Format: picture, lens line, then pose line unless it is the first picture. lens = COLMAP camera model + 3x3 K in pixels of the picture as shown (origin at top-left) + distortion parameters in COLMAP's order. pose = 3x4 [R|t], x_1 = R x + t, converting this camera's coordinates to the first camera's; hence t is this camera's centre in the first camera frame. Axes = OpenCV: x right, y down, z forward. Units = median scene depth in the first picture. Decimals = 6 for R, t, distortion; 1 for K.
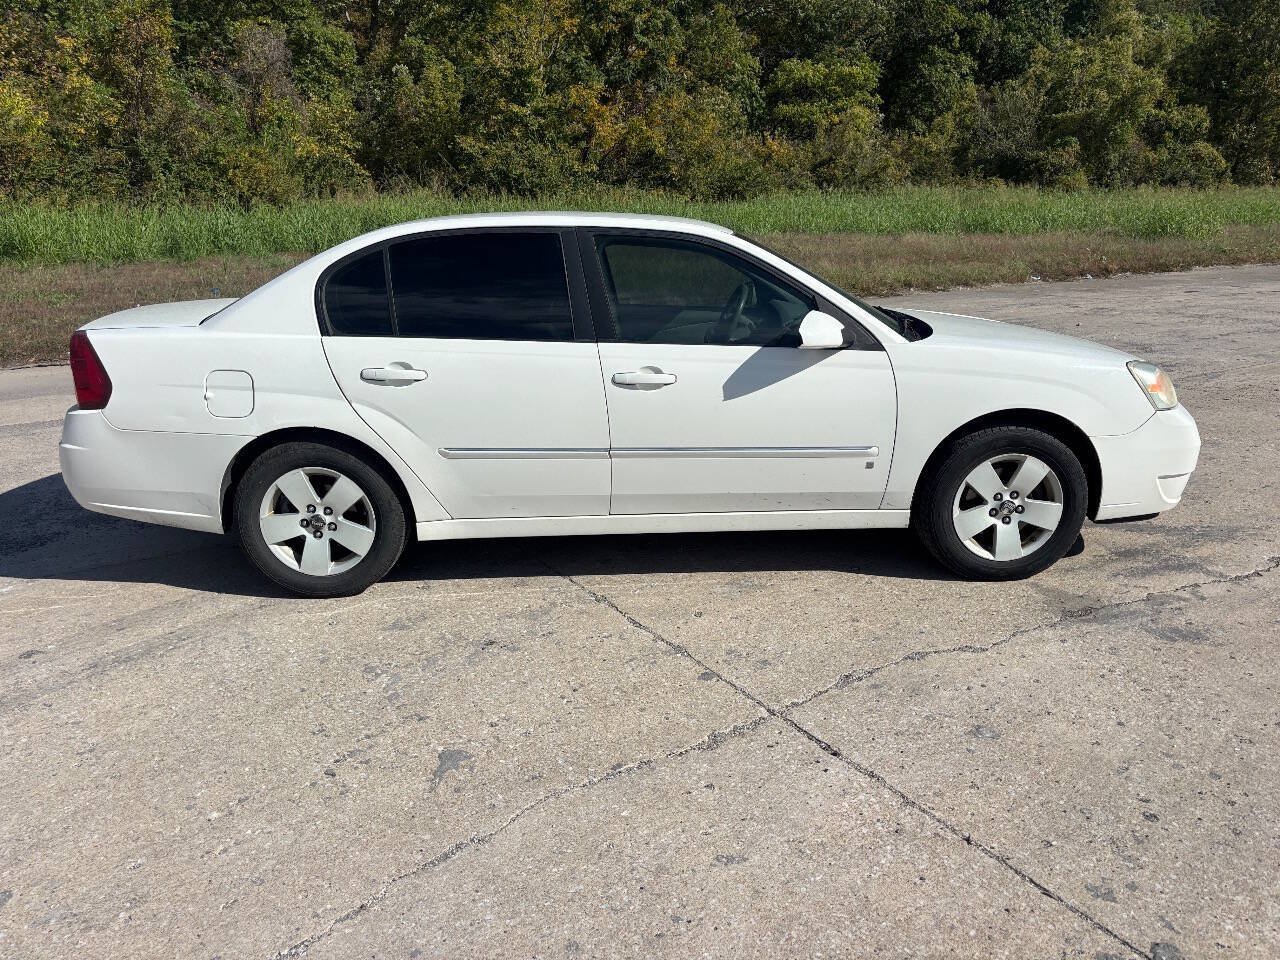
lens RADIAL K [[973.5, 0, 638.8], [0, 973.5, 479.9], [0, 0, 1]] dist [0.046663, -0.051536]
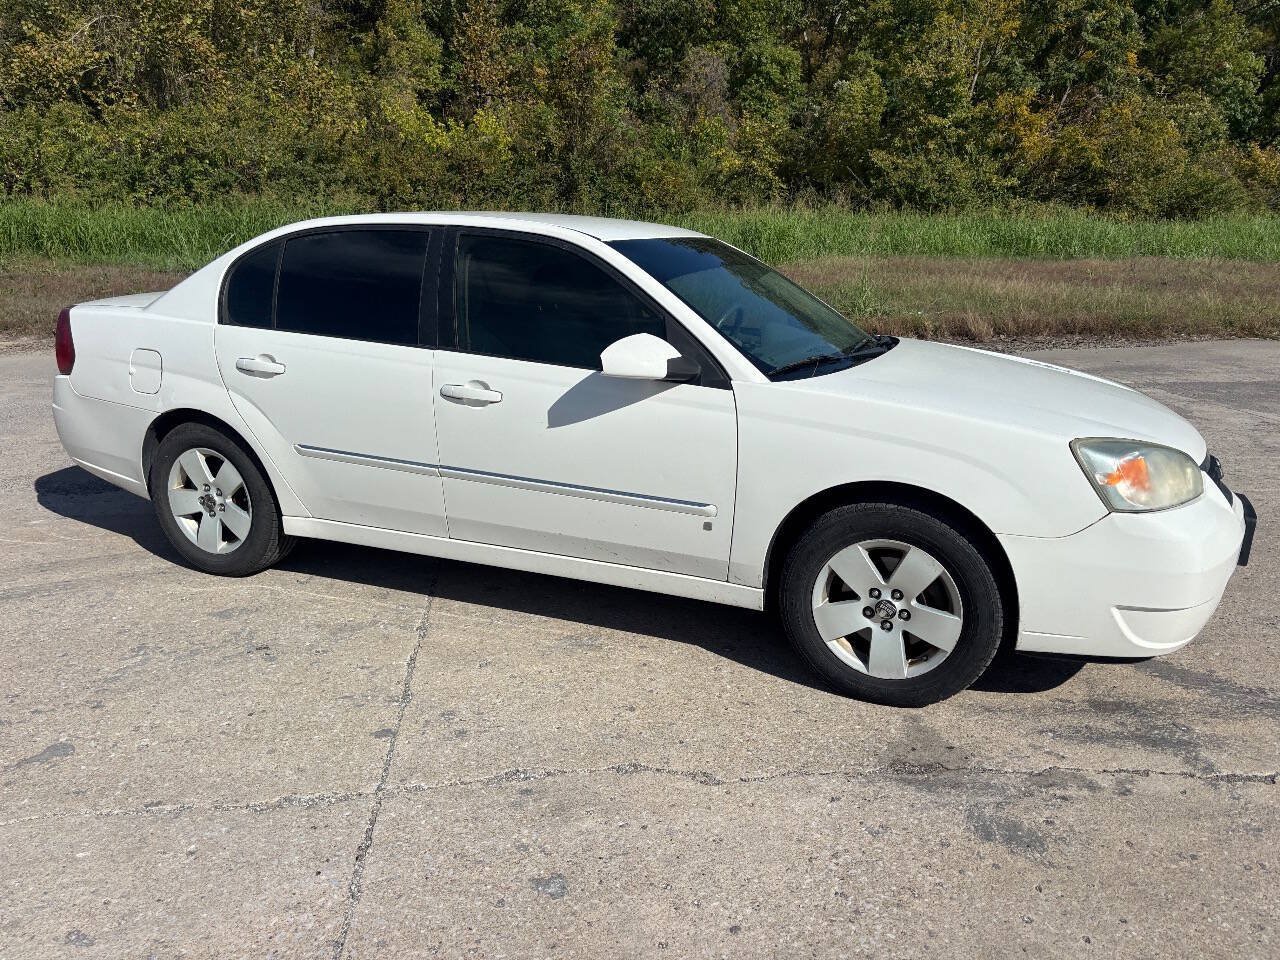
lens RADIAL K [[973.5, 0, 647.2], [0, 973.5, 477.3], [0, 0, 1]] dist [0.046663, -0.051536]
pose [[0.906124, 0.129552, -0.402687, 0.497306], [-0.136229, 0.990603, 0.012154, -0.056846], [0.400477, 0.043845, 0.915257, 0.225707]]
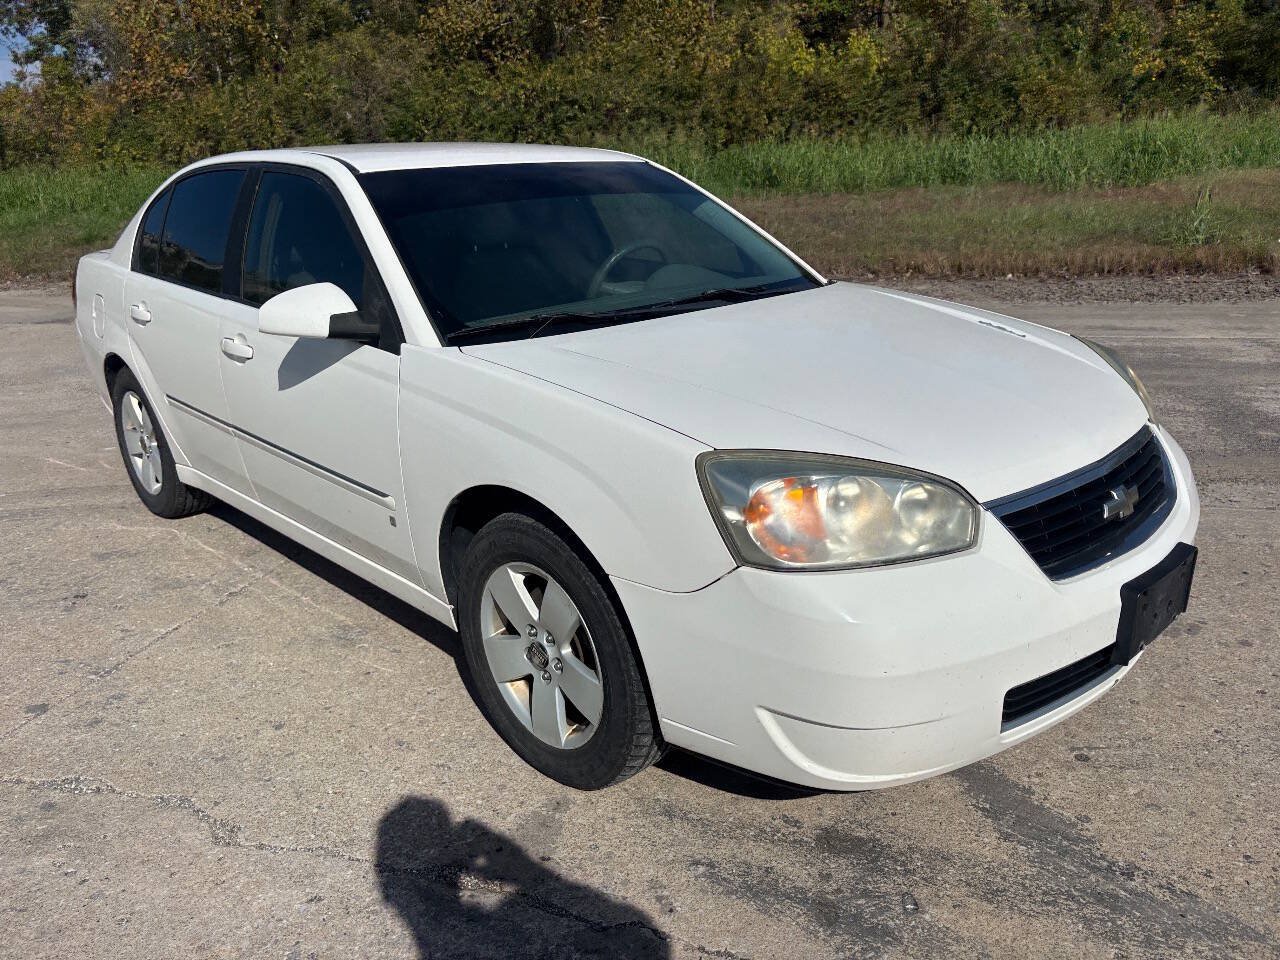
lens RADIAL K [[973.5, 0, 649.4], [0, 973.5, 468.5], [0, 0, 1]] dist [0.046663, -0.051536]
pose [[0.669139, 0.213281, -0.711874, 0.796216], [-0.172266, 0.976355, 0.130596, -0.162269], [0.722895, 0.035244, 0.690058, 0.644482]]
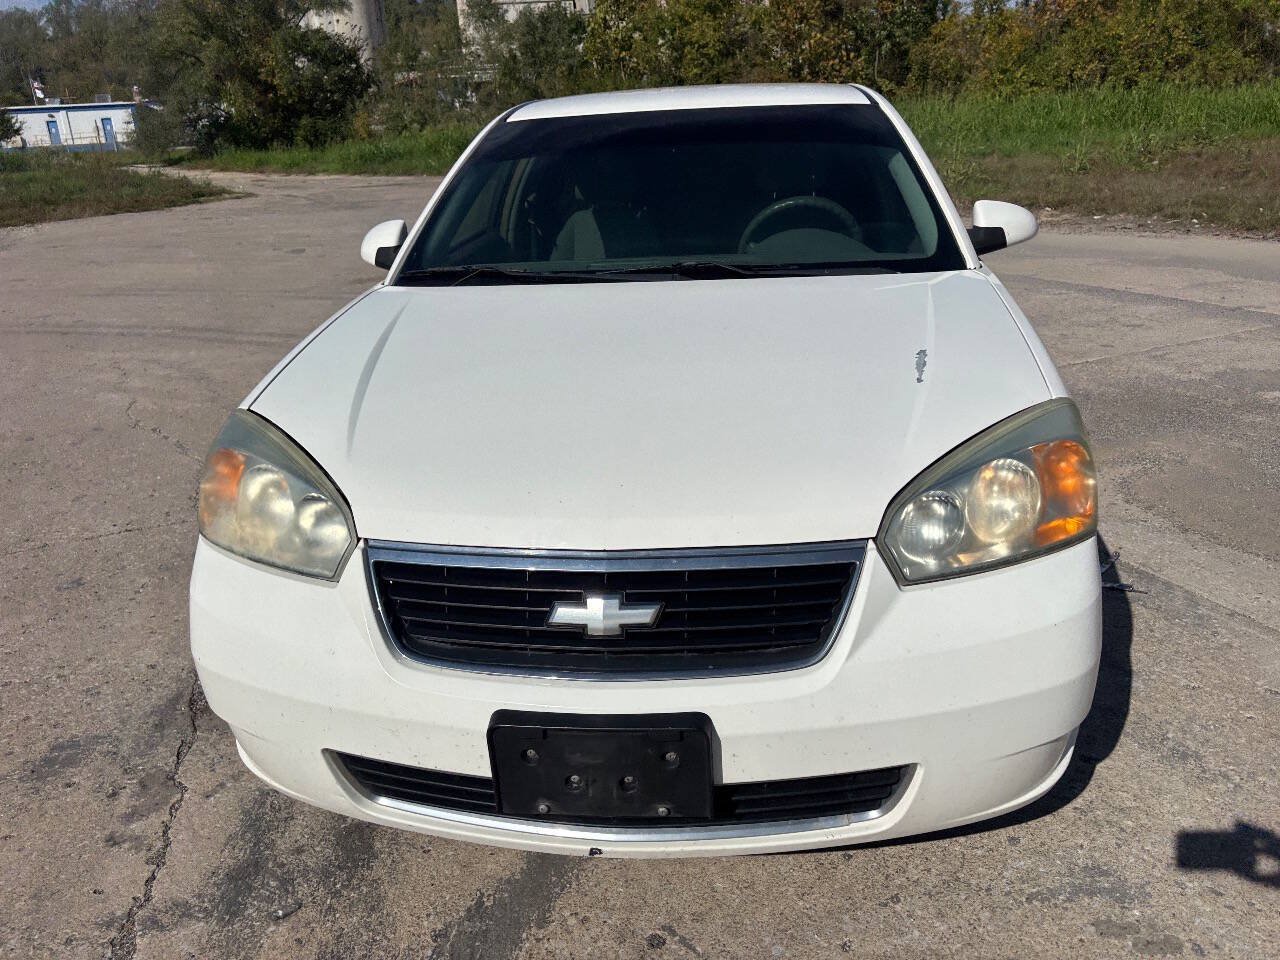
lens RADIAL K [[973.5, 0, 647.7], [0, 973.5, 477.4], [0, 0, 1]] dist [0.046663, -0.051536]
pose [[-0.137174, 0.353999, -0.925131, 0.918342], [-0.215356, 0.900962, 0.376682, -0.309946], [0.966853, 0.250904, -0.047353, 1.203886]]
